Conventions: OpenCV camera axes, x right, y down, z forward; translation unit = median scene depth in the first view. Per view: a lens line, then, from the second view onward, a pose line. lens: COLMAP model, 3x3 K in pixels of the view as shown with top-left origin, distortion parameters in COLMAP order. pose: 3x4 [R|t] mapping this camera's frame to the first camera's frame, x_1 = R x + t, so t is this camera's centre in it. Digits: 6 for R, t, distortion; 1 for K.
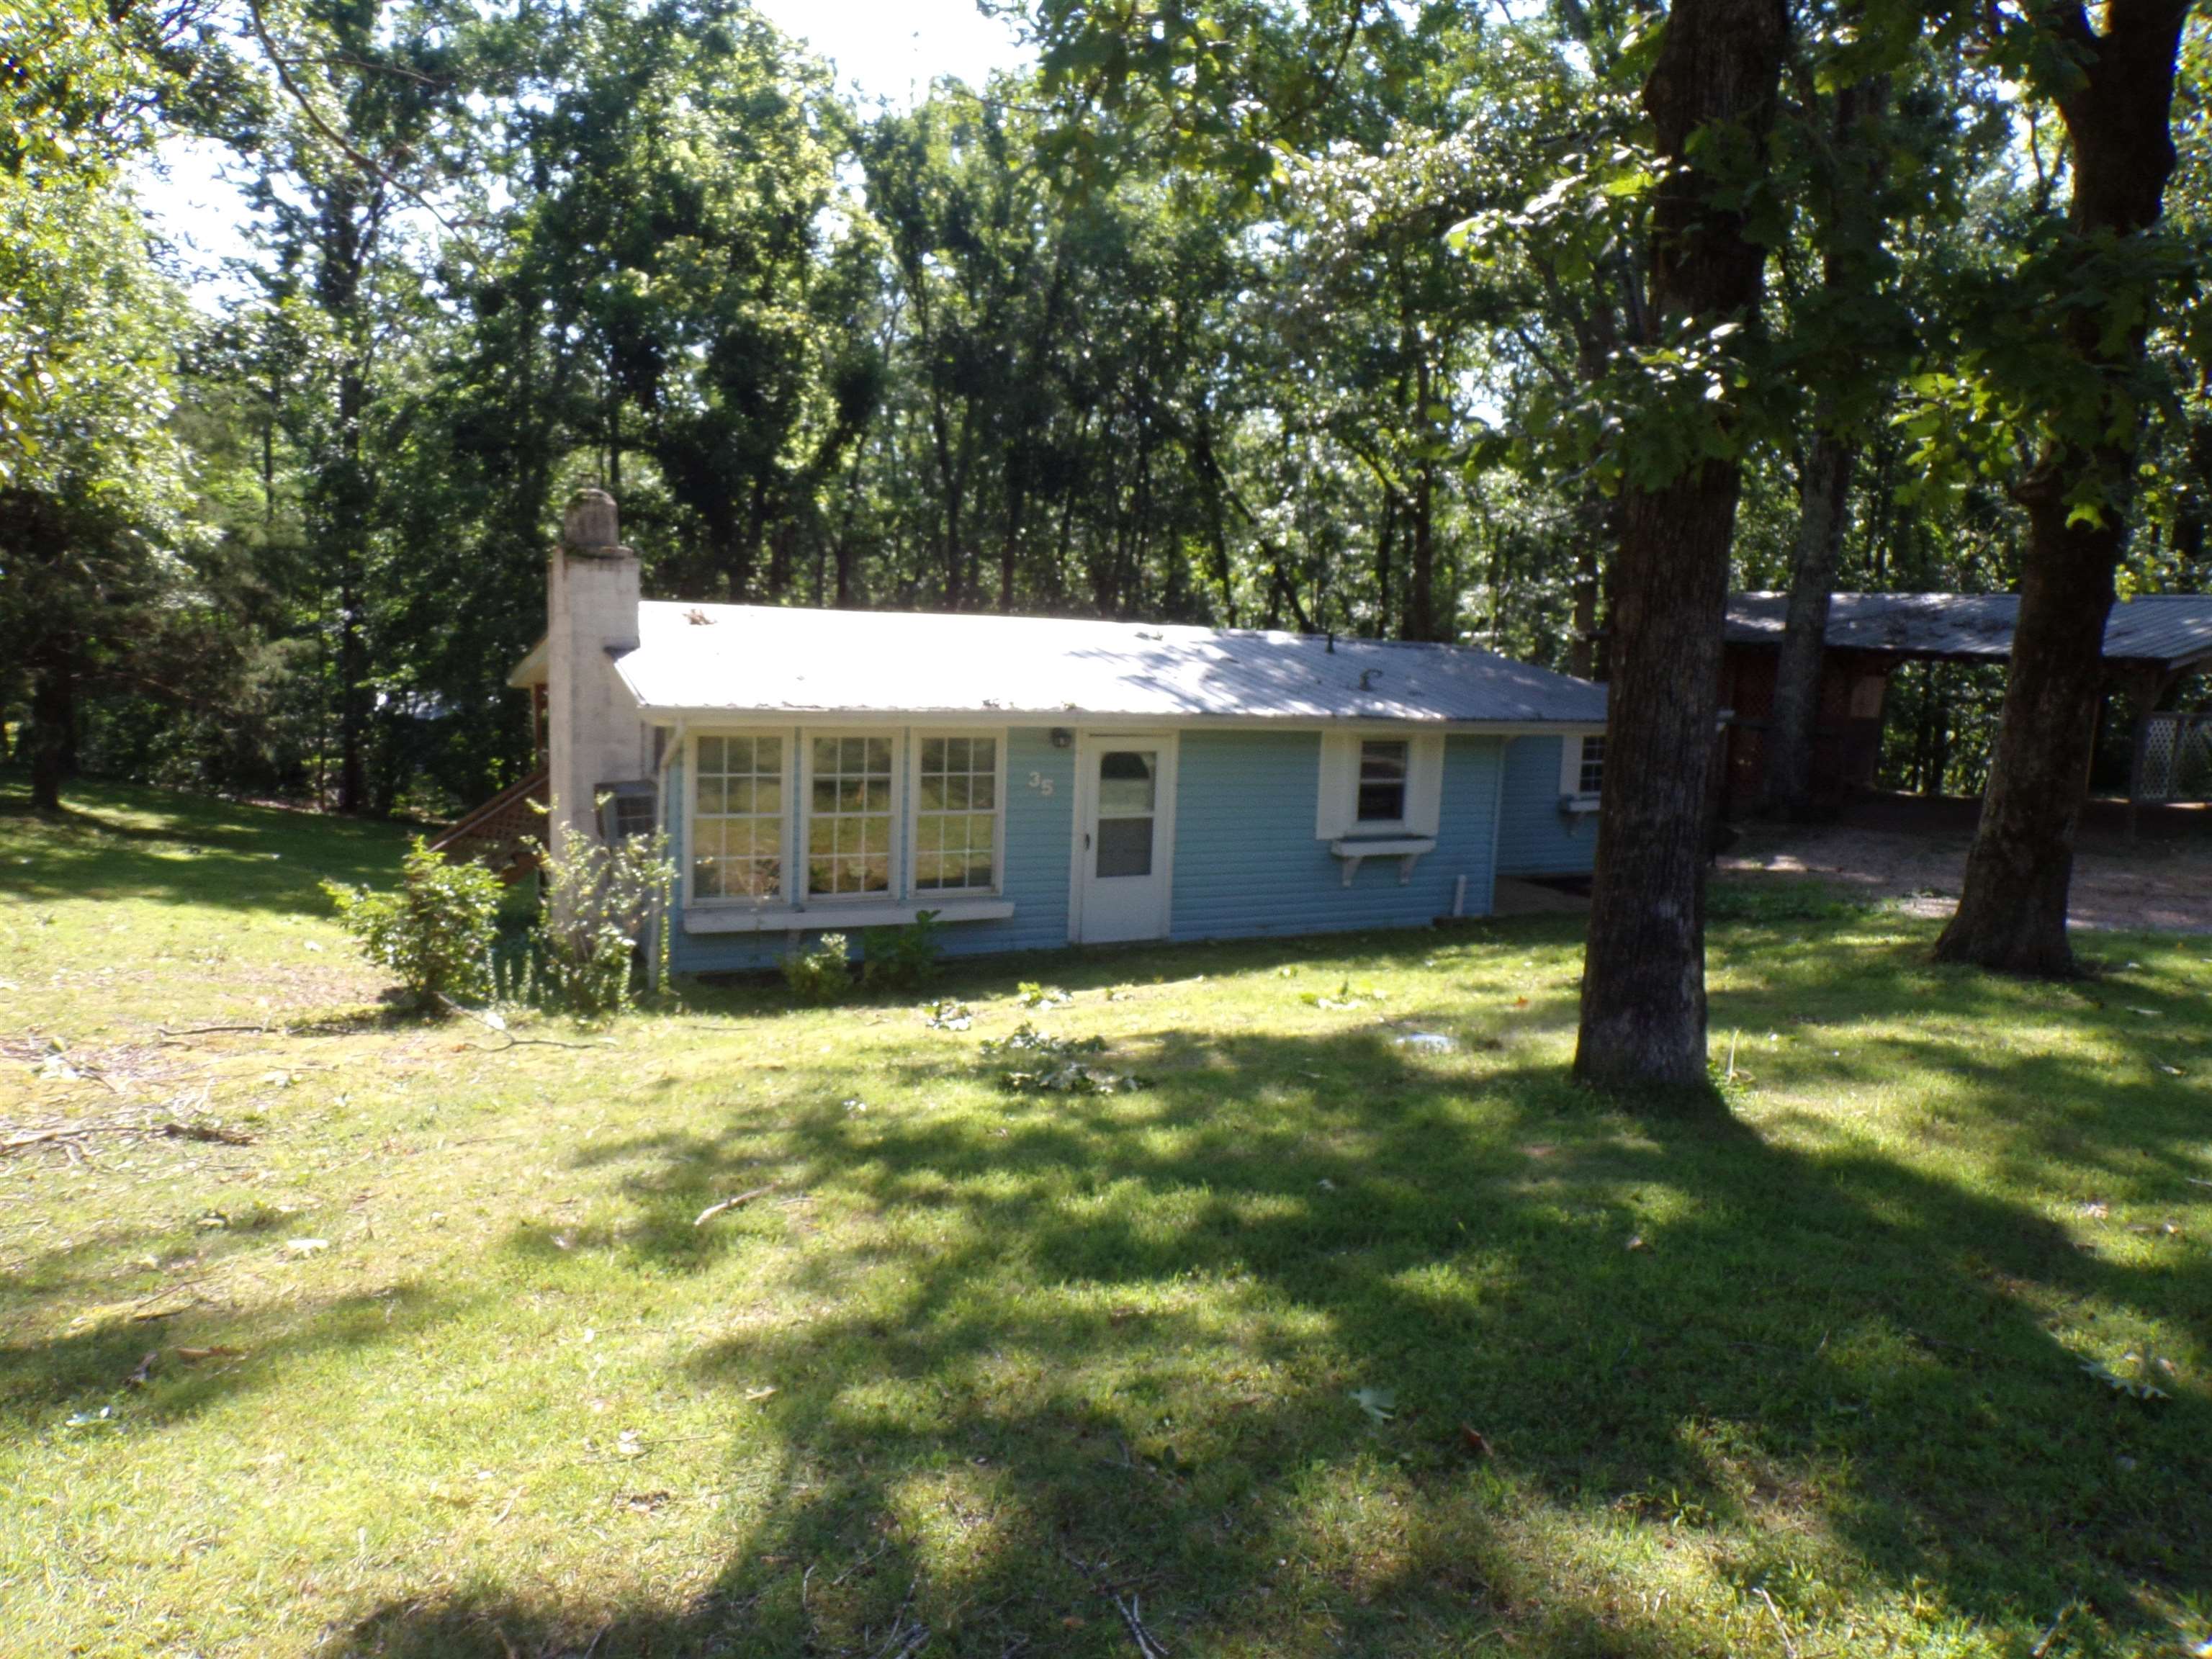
lens RADIAL K [[1489.6, 0, 1100.4], [0, 1489.6, 842.5], [0, 0, 1]] dist [-0.039406, 0.044497]
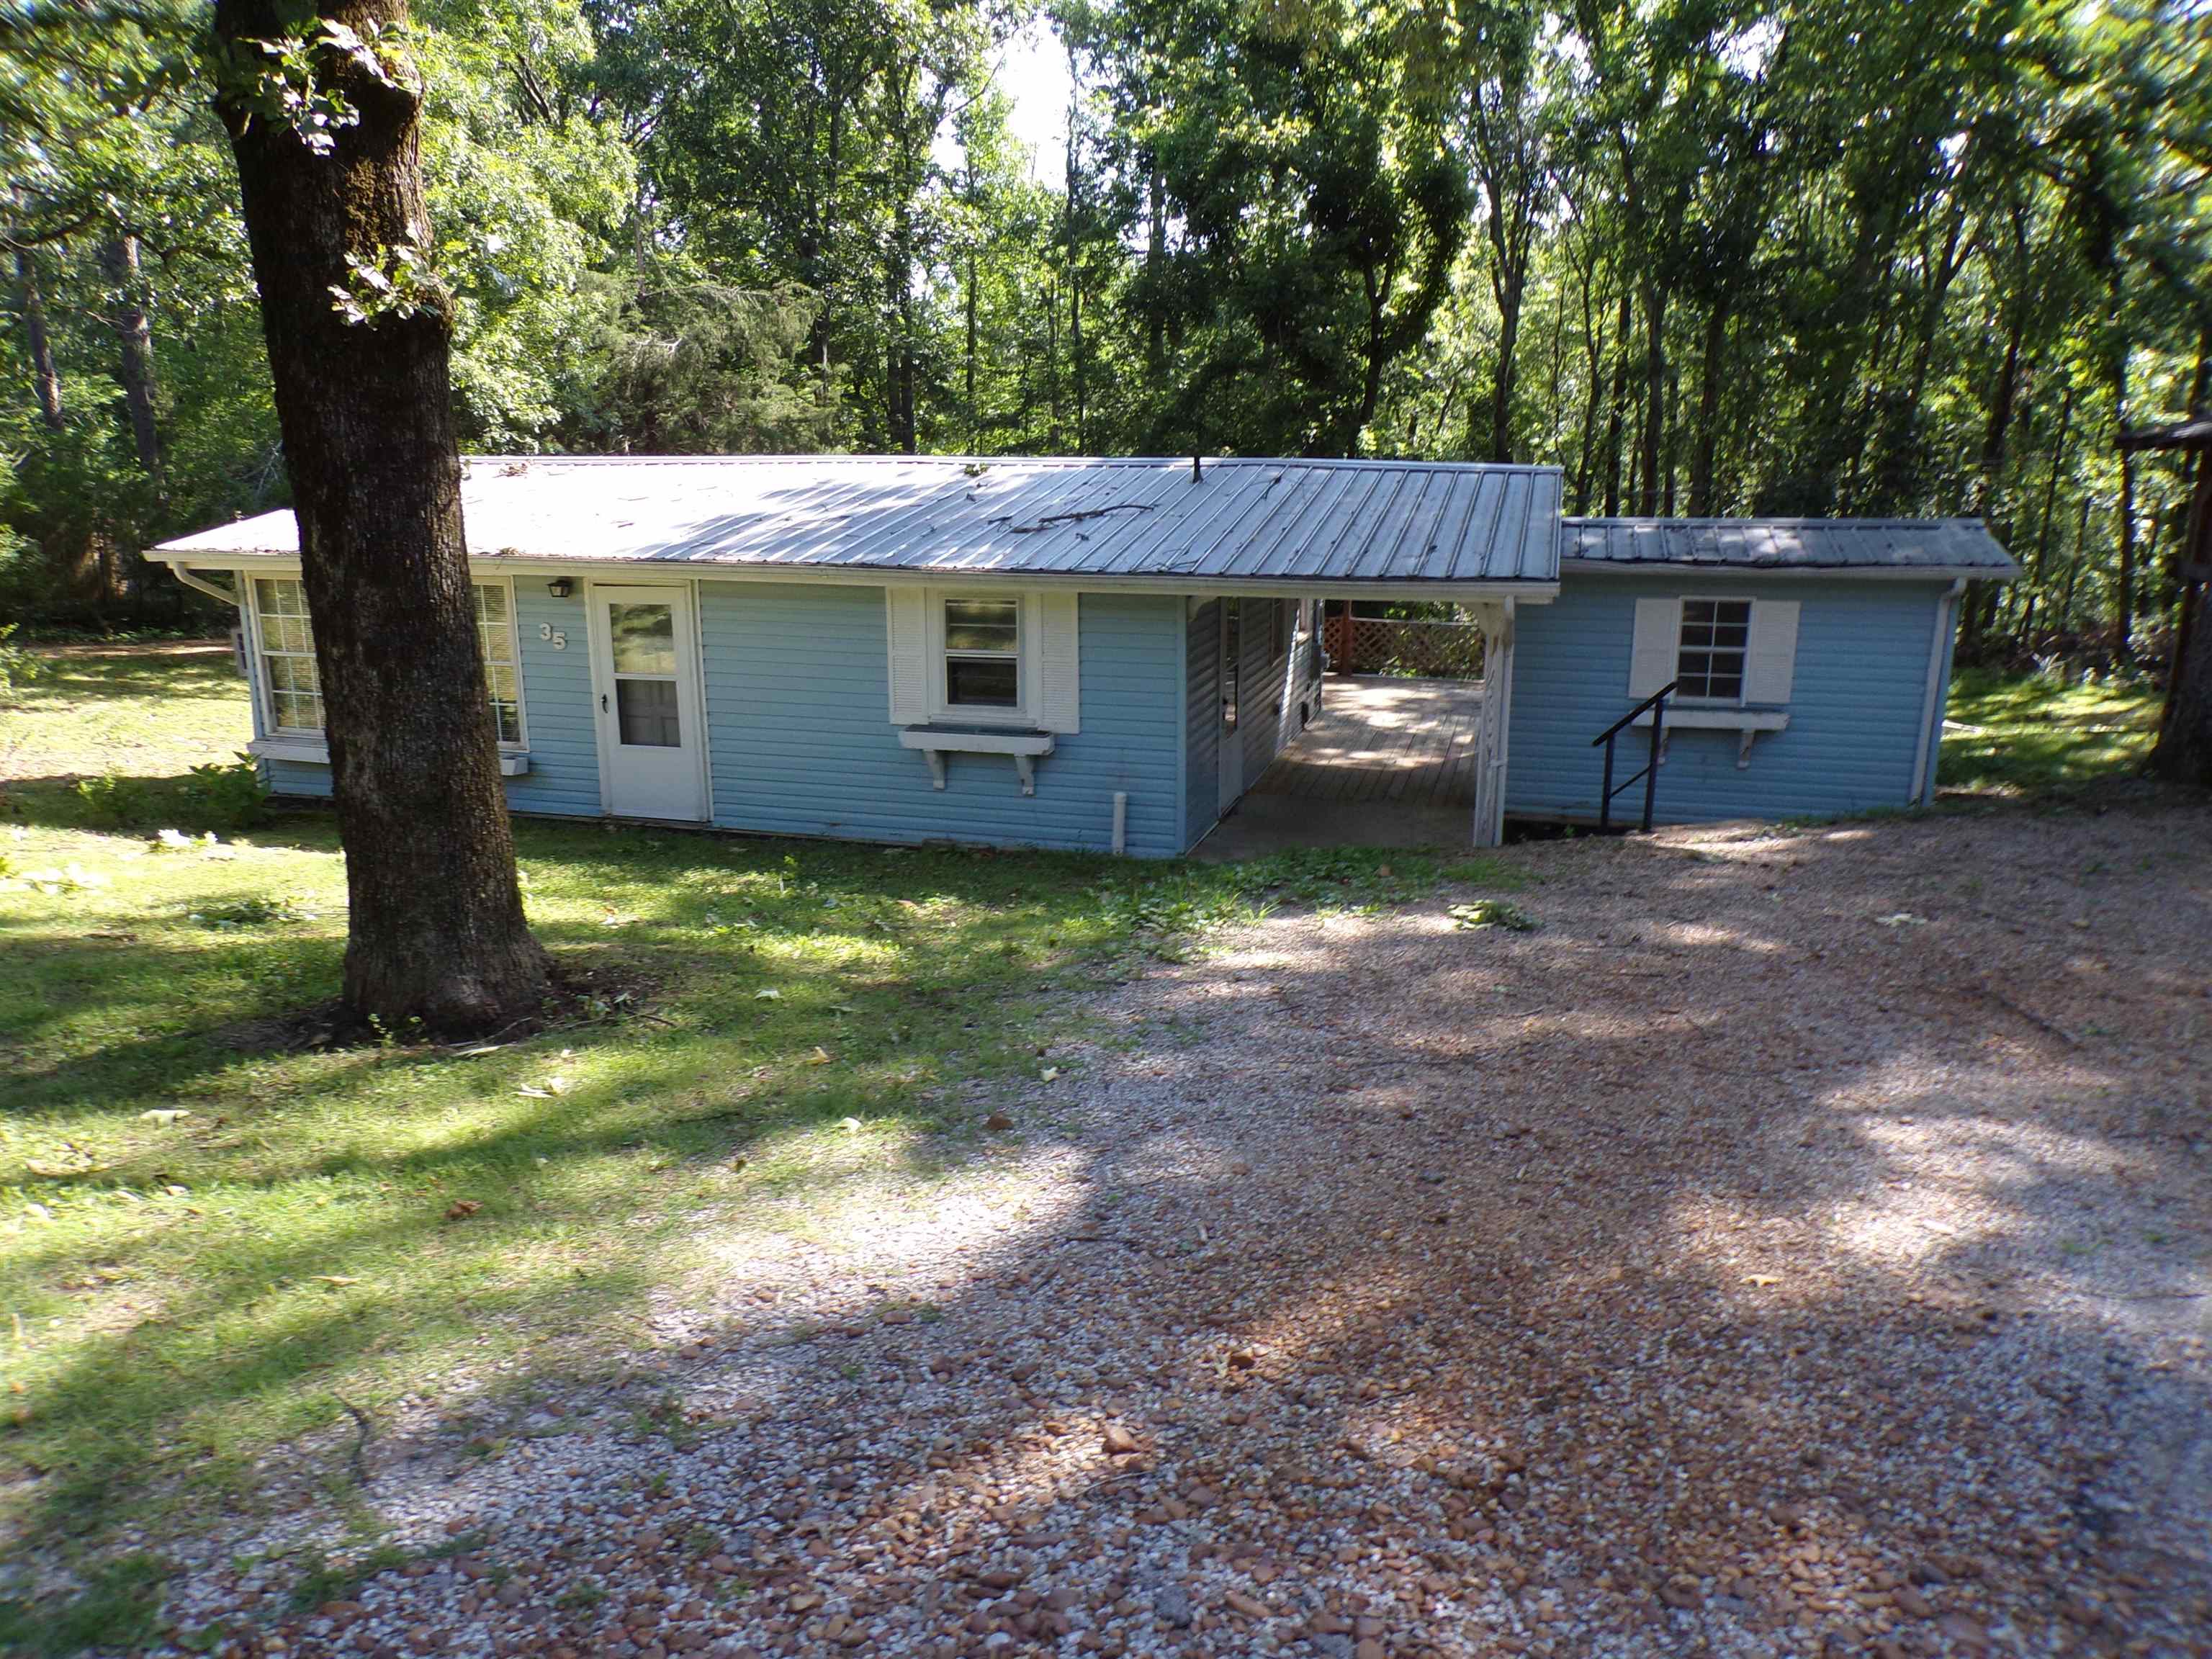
lens RADIAL K [[1489.6, 0, 1100.4], [0, 1489.6, 842.5], [0, 0, 1]] dist [-0.039406, 0.044497]
pose [[0.741254, 0.124530, -0.659572, 0.778913], [-0.068934, 0.991567, 0.109742, -0.034589], [0.667676, -0.035879, 0.743587, 0.505924]]
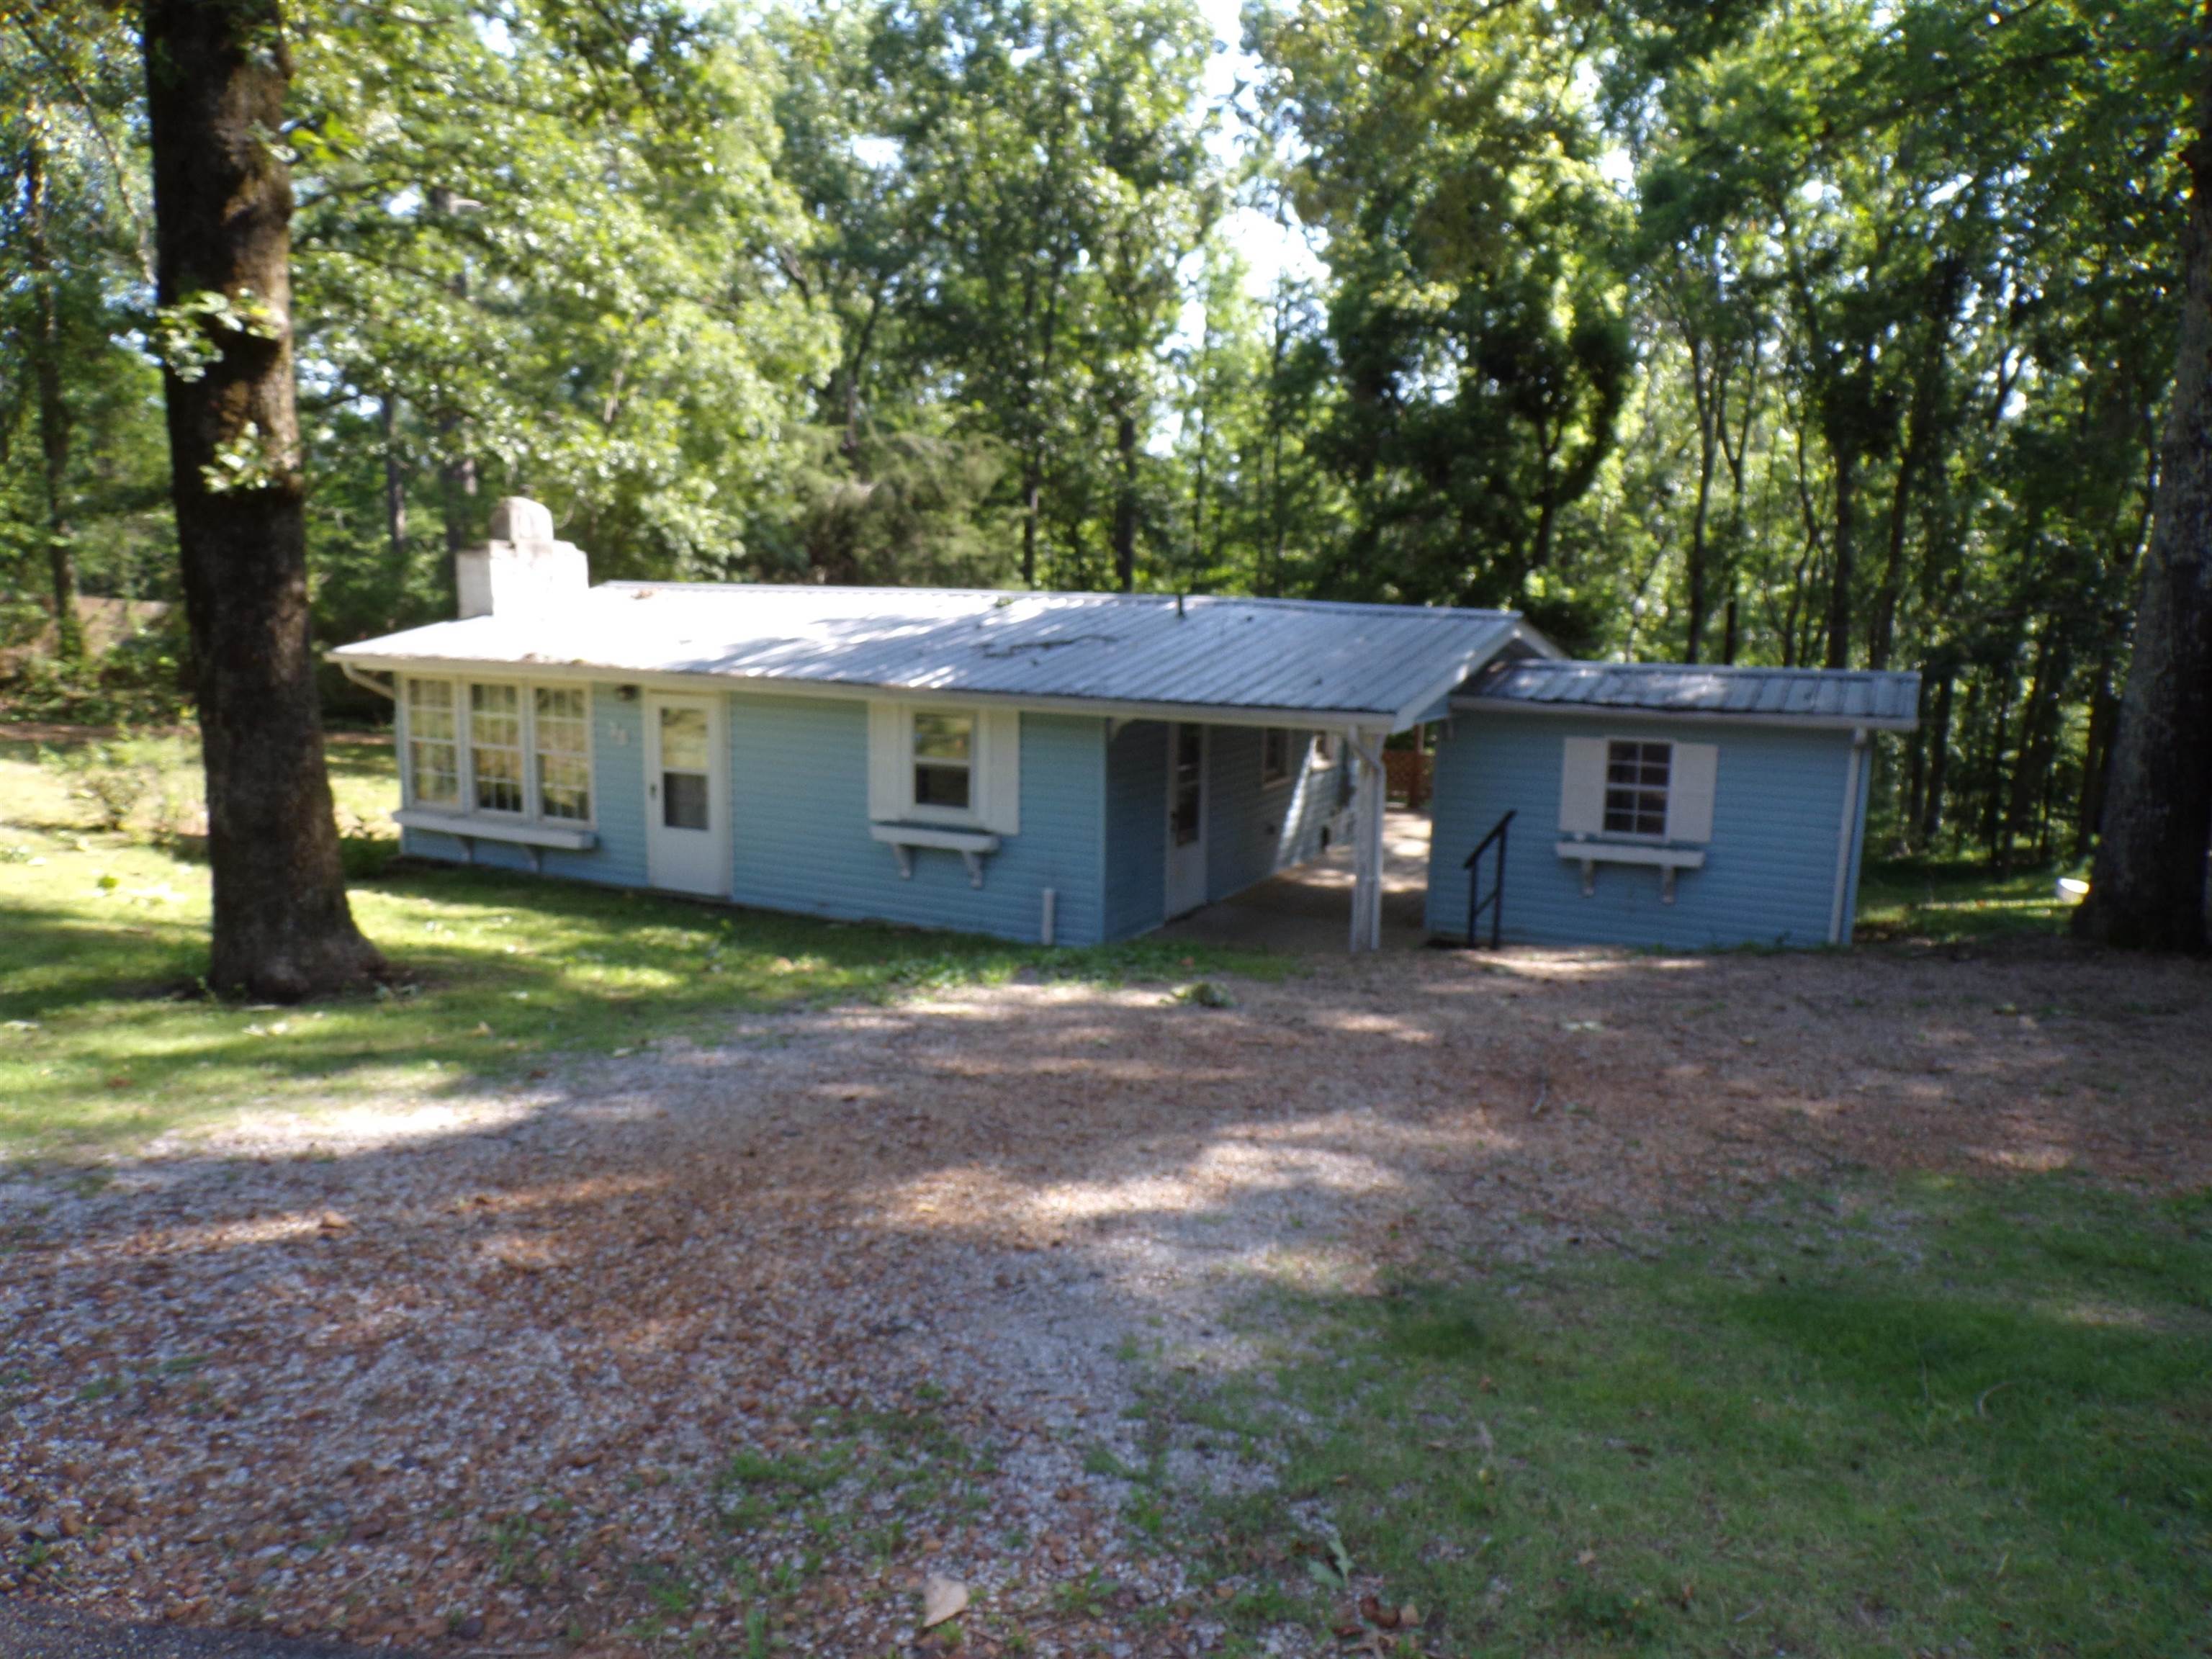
lens RADIAL K [[1489.6, 0, 1100.4], [0, 1489.6, 842.5], [0, 0, 1]] dist [-0.039406, 0.044497]
pose [[0.601183, 0.101276, -0.792667, 0.977812], [-0.115649, 0.992520, 0.039099, -0.040647], [0.790698, 0.068165, 0.608399, 0.584184]]
